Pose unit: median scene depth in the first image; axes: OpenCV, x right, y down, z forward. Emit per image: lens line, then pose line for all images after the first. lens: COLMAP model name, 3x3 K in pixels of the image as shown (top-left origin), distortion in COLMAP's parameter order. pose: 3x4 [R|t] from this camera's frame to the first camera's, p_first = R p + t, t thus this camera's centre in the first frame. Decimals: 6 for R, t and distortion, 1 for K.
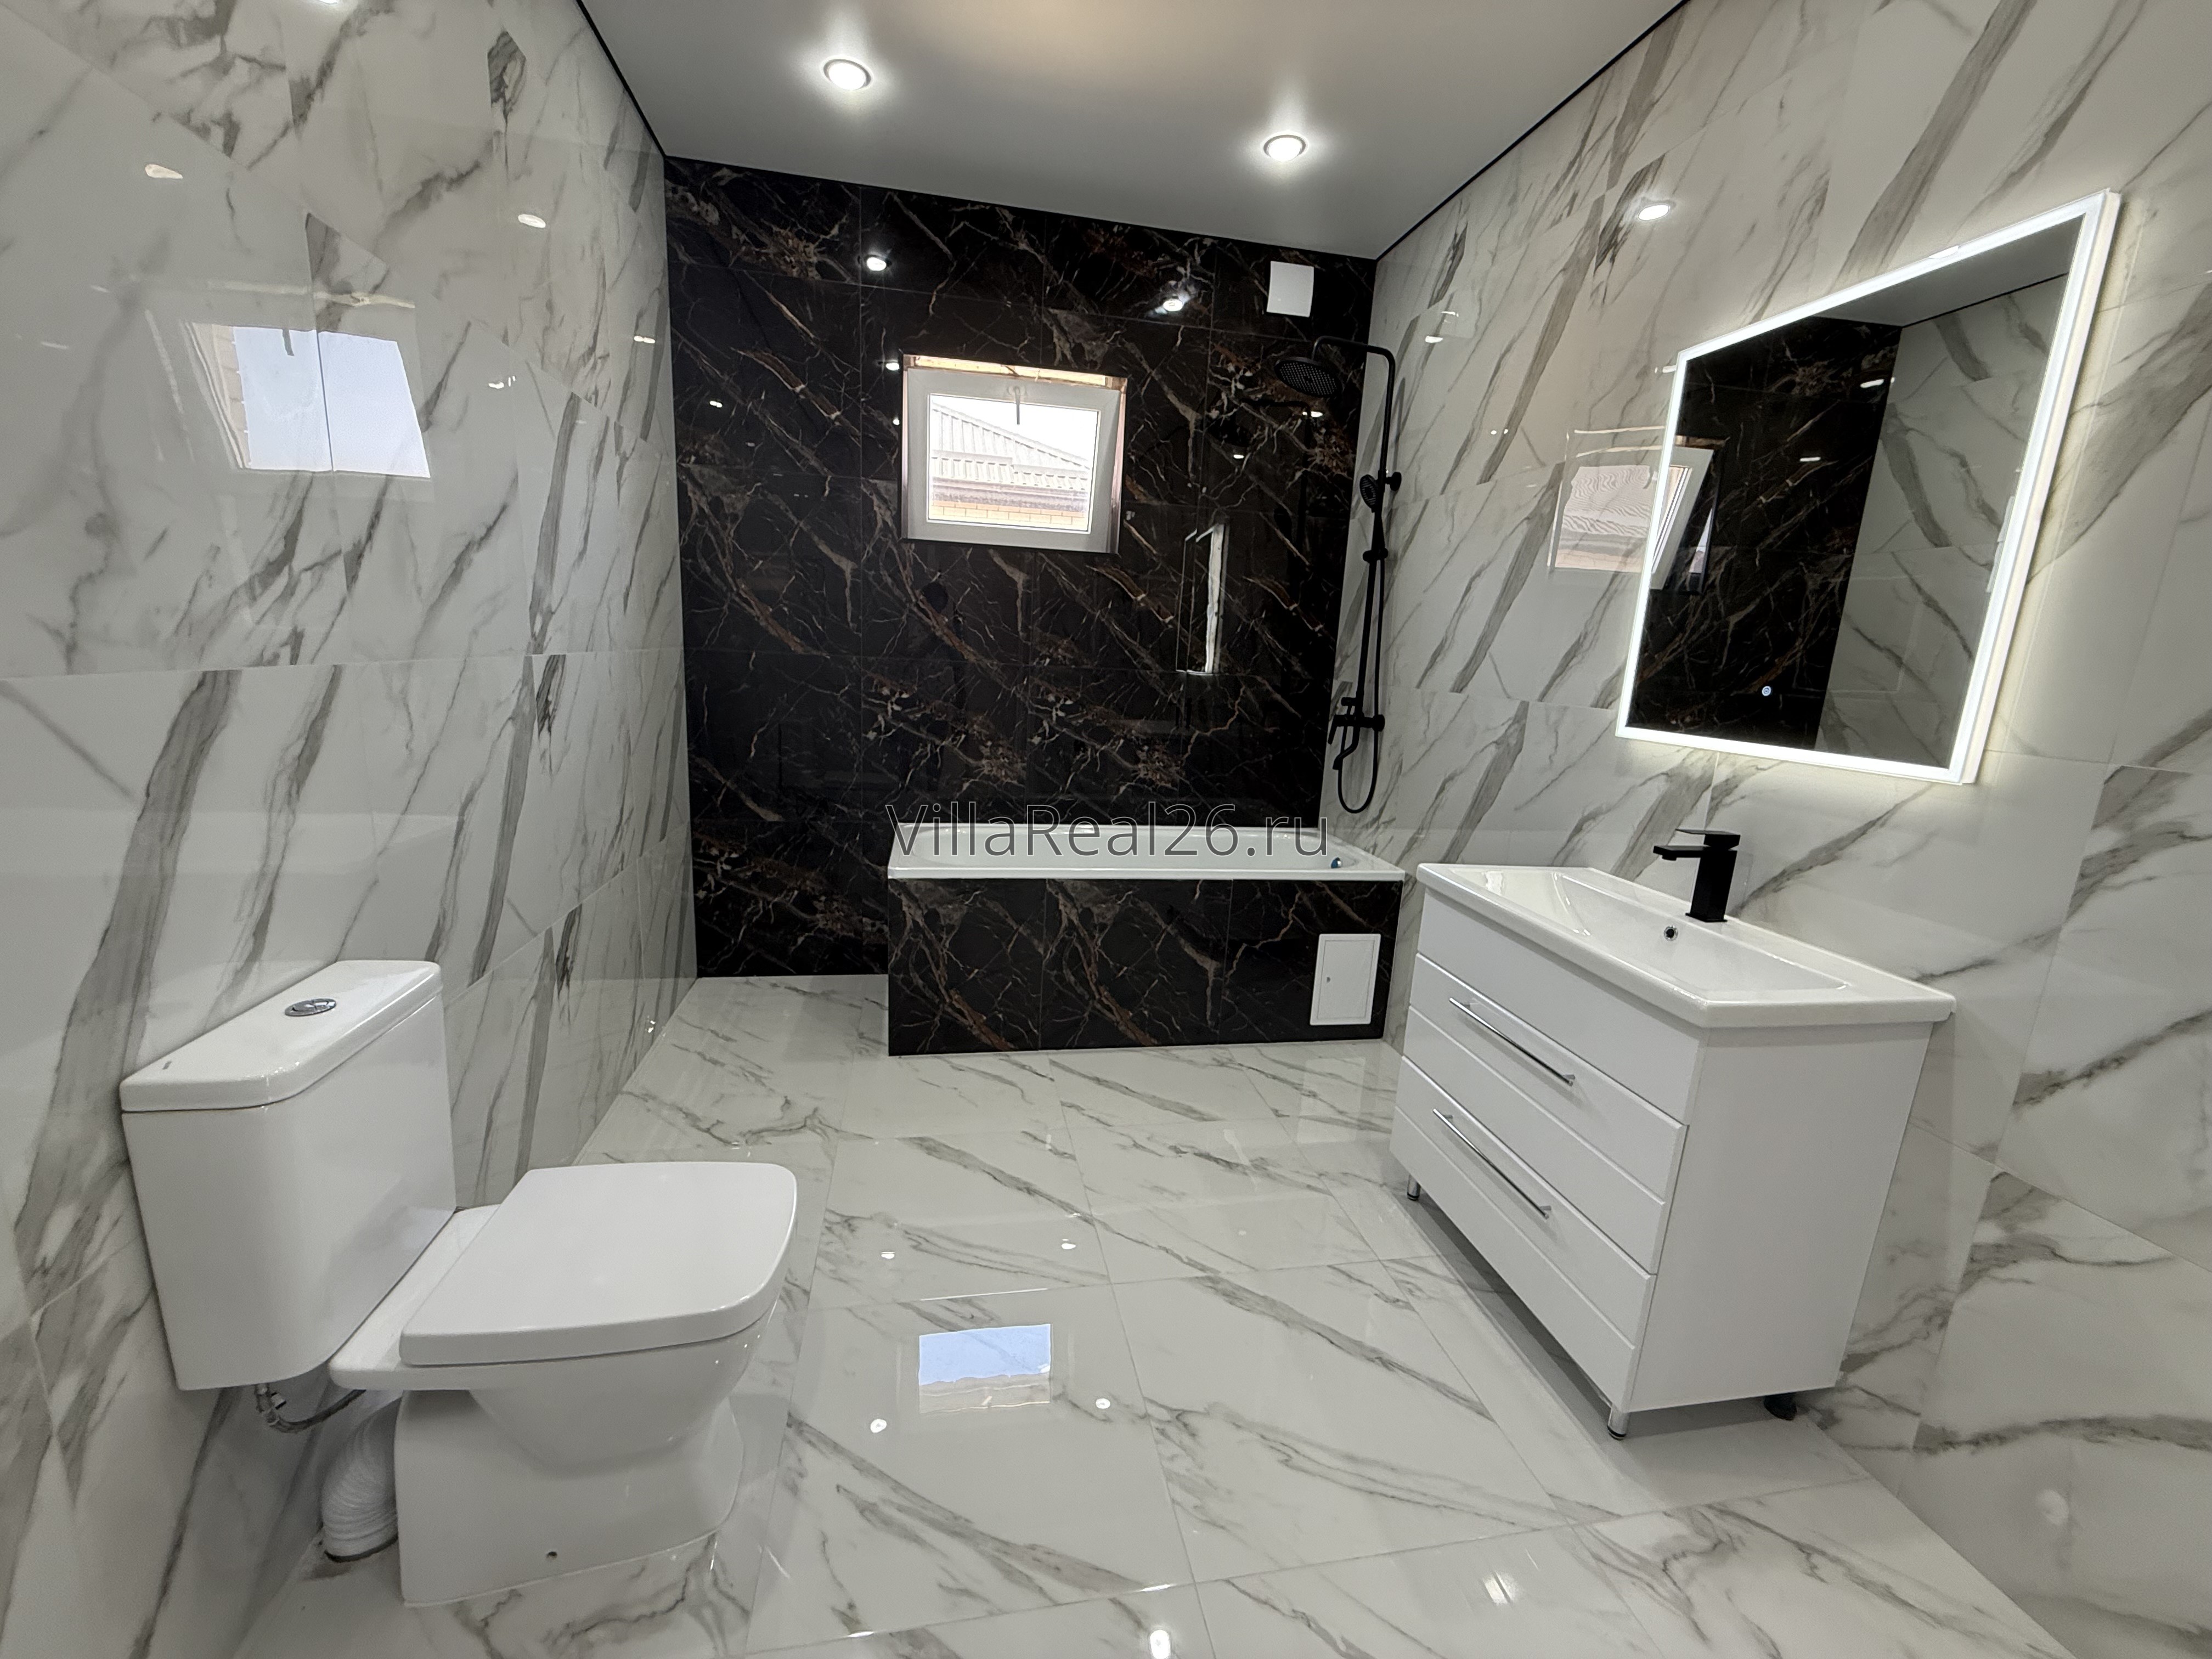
lens RADIAL K [[883.6, 0, 1101.4], [0, 883.6, 829.9], [0, 0, 1]] dist [-0.000381, 0.000232]
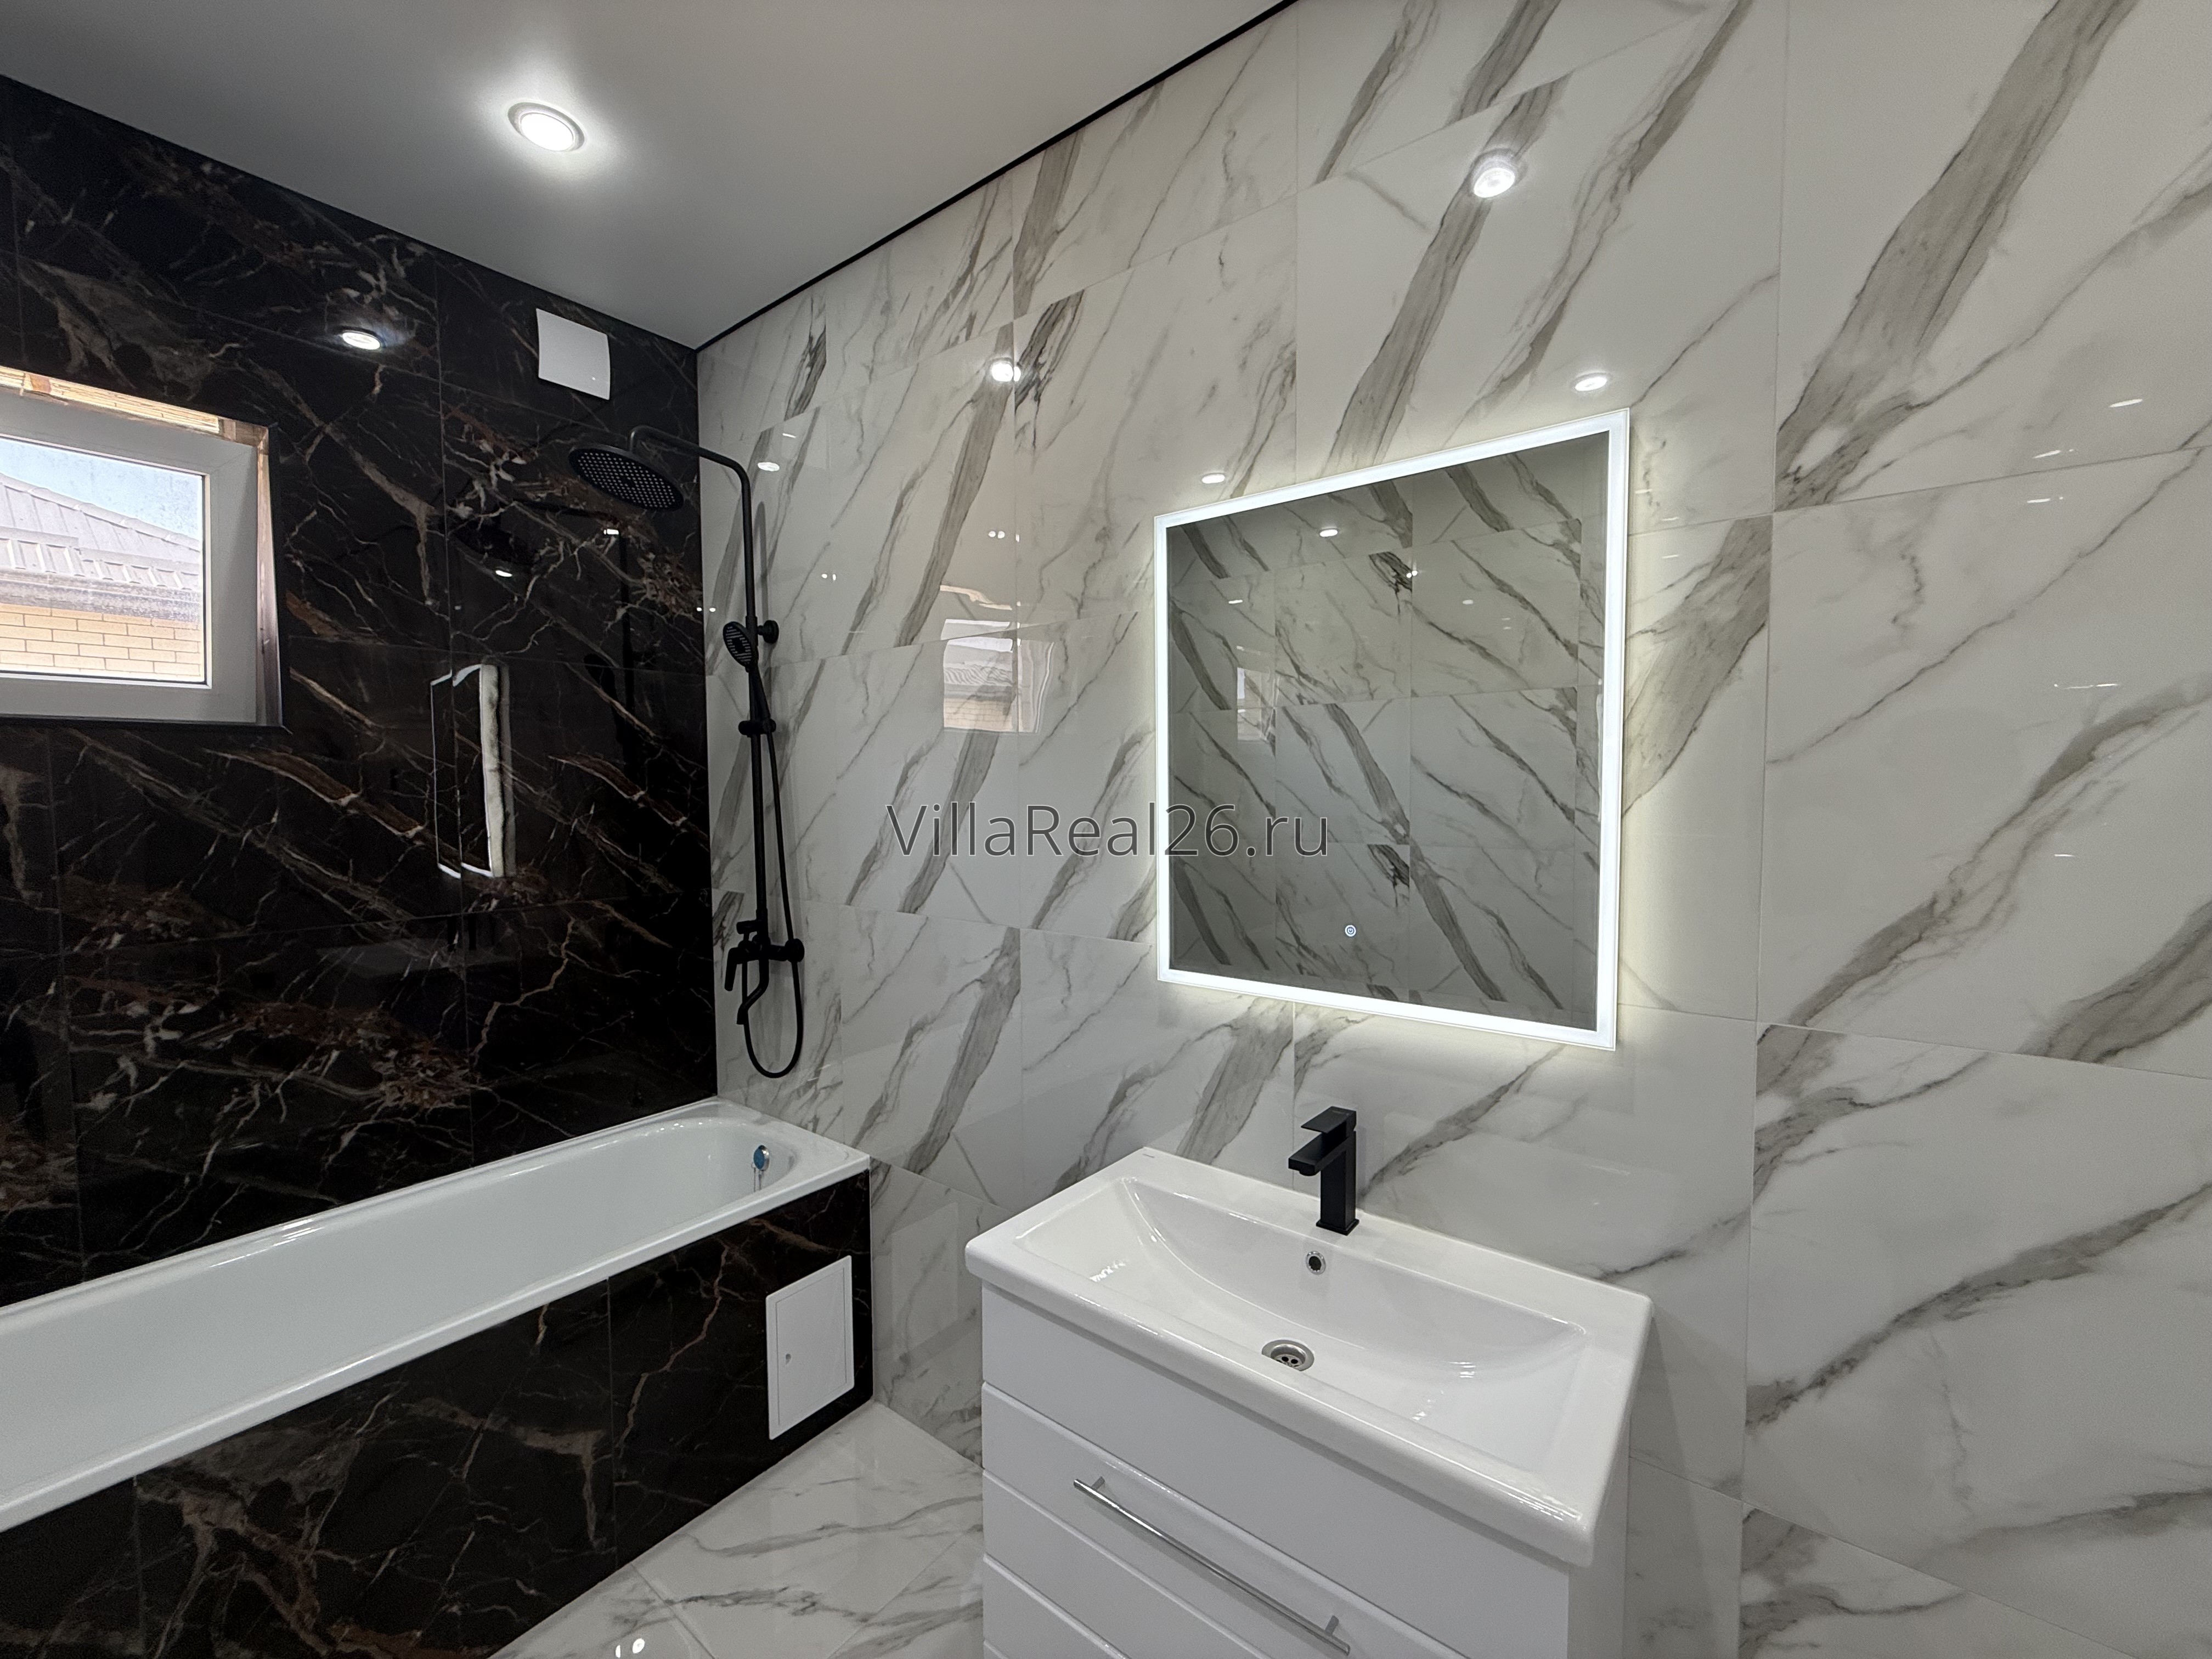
lens RADIAL K [[883.6, 0, 1099.9], [0, 883.6, 828.9], [0, 0, 1]] dist [-0.000381, 0.000232]
pose [[0.744452, -0.089858, 0.661602, 0.069610], [0.180077, 0.981204, -0.069361, -0.302485], [-0.642934, 0.170775, 0.746640, 0.680091]]
